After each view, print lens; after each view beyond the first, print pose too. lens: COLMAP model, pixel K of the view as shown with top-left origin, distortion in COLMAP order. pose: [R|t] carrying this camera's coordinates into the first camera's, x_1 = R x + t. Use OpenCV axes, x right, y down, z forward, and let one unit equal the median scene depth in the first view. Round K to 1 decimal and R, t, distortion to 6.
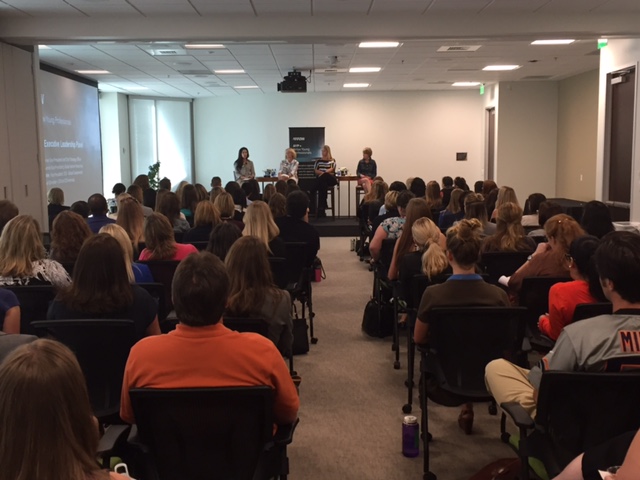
lens RADIAL K [[728.3, 0, 320.2], [0, 728.3, 239.8], [0, 0, 1]] dist [0.001638, 0.000000]
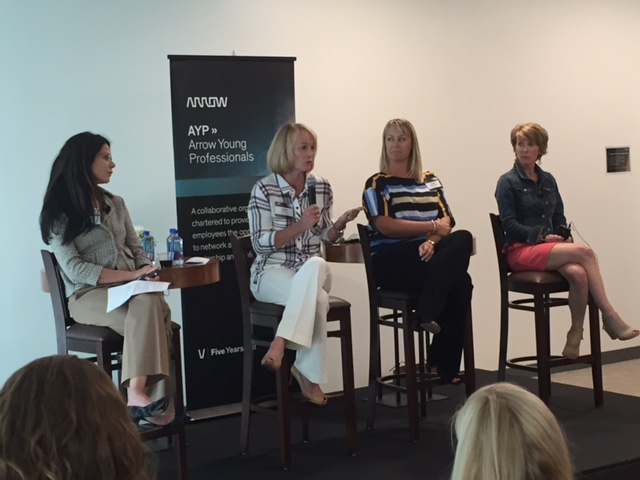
lens RADIAL K [[1216.1, 0, 319.9], [0, 1216.1, 239.9], [0, 0, 1]] dist [0.007536, 0.000000]
pose [[0.847866, -0.062579, 0.526504, -0.216615], [0.105200, 0.993123, -0.051370, -0.067203], [-0.519669, 0.098943, 0.848619, 0.634949]]
